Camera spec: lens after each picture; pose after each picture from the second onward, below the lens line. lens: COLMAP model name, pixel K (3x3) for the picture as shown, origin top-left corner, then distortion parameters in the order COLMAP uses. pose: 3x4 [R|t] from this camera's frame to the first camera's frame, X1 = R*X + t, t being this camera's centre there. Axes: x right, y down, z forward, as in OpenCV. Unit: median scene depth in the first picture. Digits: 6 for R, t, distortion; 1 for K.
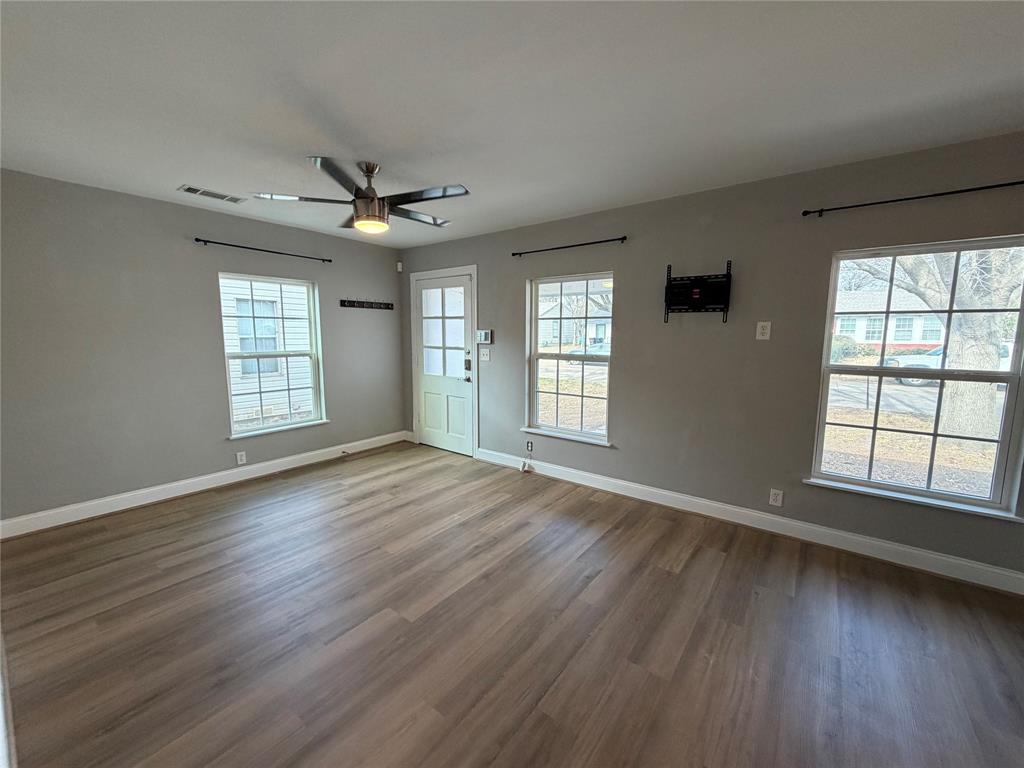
lens RADIAL K [[404.4, 0, 502.3], [0, 404.4, 382.8], [0, 0, 1]] dist [-0.000909, -0.000180]
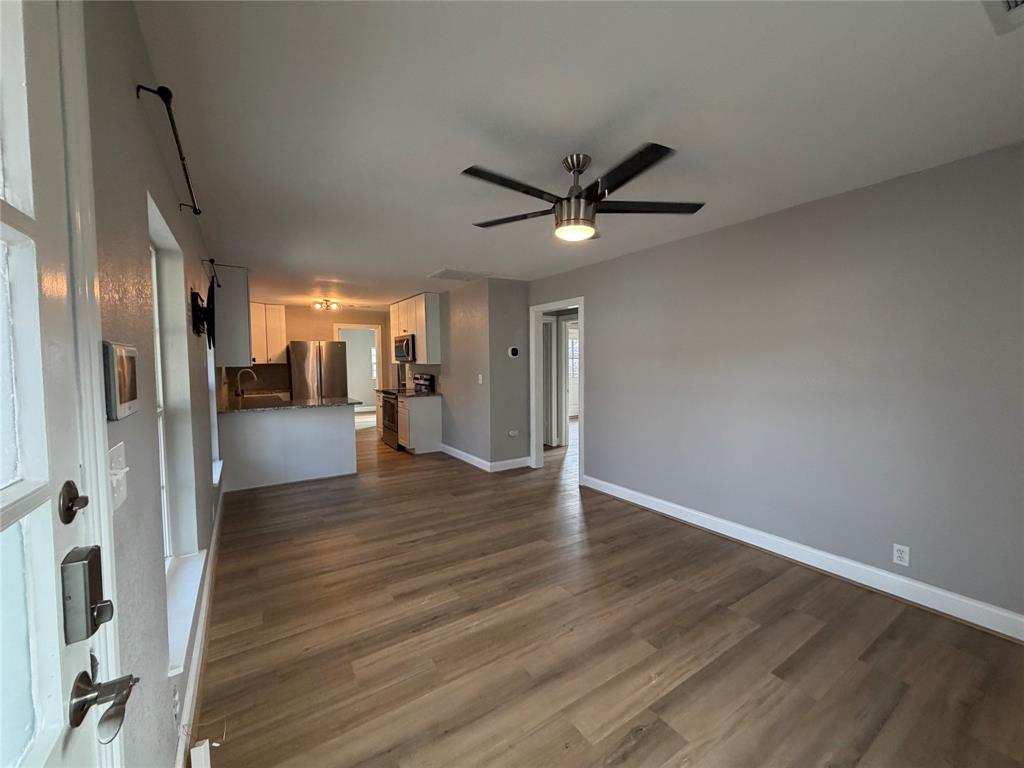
lens RADIAL K [[404.4, 0, 502.3], [0, 404.4, 382.8], [0, 0, 1]] dist [-0.000909, -0.000180]
pose [[-0.942177, -0.018910, 0.334581, -0.419388], [0.041655, 0.984055, 0.172919, -0.217015], [-0.332516, 0.176858, -0.926366, 1.697231]]
